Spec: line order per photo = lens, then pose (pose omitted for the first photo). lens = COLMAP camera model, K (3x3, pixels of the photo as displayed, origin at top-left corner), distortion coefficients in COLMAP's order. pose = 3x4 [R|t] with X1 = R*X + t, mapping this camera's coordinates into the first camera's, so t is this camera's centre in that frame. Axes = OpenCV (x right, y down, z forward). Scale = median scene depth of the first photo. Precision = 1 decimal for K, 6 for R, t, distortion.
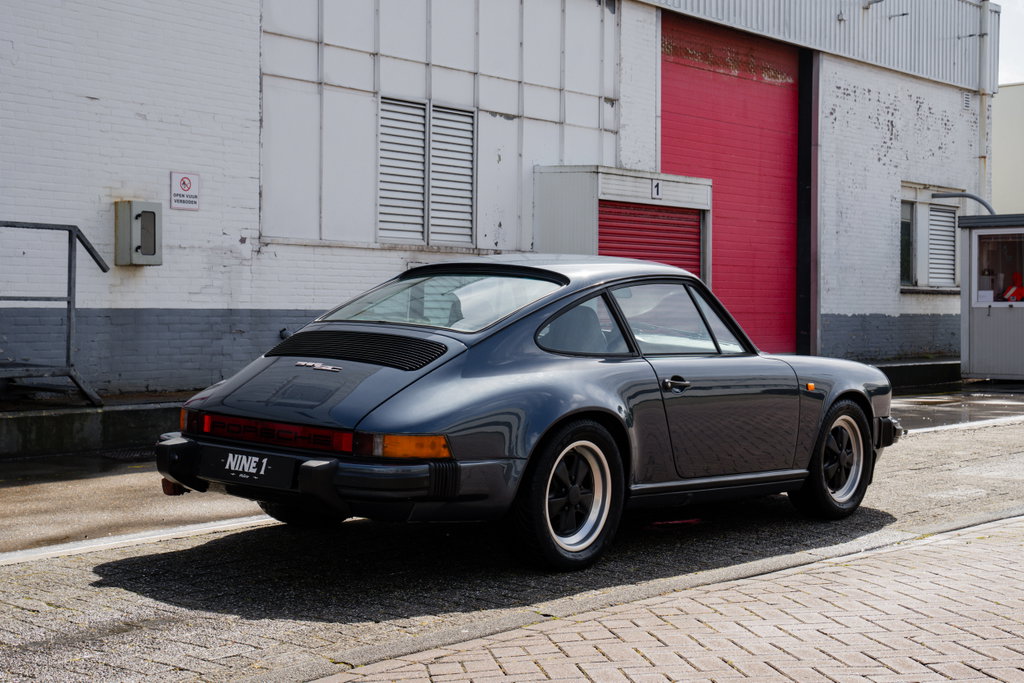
lens RADIAL K [[1571.0, 0, 523.6], [0, 1571.0, 311.4], [0, 0, 1]] dist [0.159288, 0.163665]
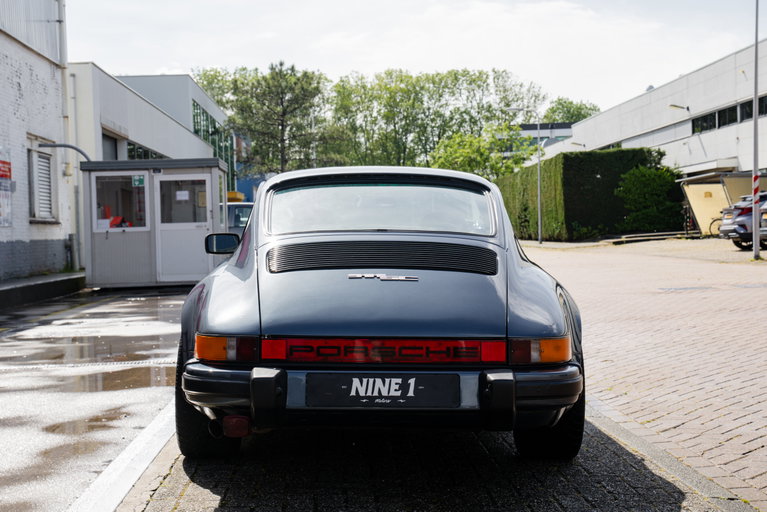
lens RADIAL K [[1173.3, 0, 358.7], [0, 1173.3, 239.8], [0, 0, 1]] dist [0.147248, 0.031475]
pose [[0.770879, -0.032570, 0.636149, -0.237364], [0.034406, 0.999363, 0.009474, 0.002339], [-0.636052, 0.014584, 0.771508, 0.192311]]
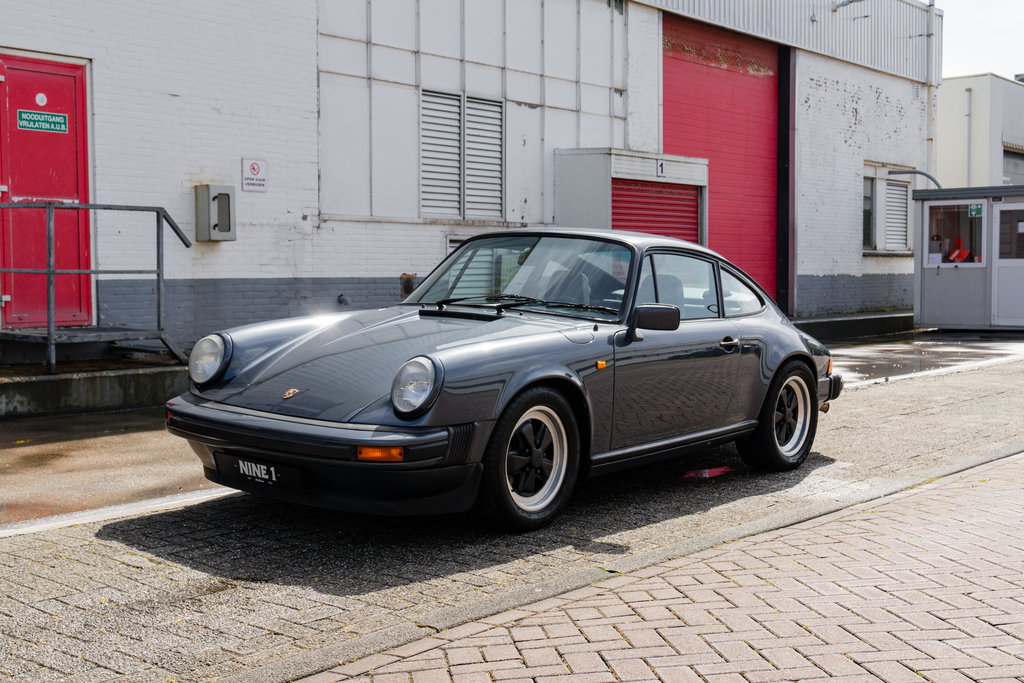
lens RADIAL K [[1308.4, 0, 510.9], [0, 1308.4, 354.9], [0, 0, 1]] dist [0.000574, -0.039609]
pose [[0.999824, -0.009920, -0.015905, -0.012019], [0.010891, 0.998008, 0.062144, -0.002567], [0.015257, -0.062306, 0.997940, 0.042216]]
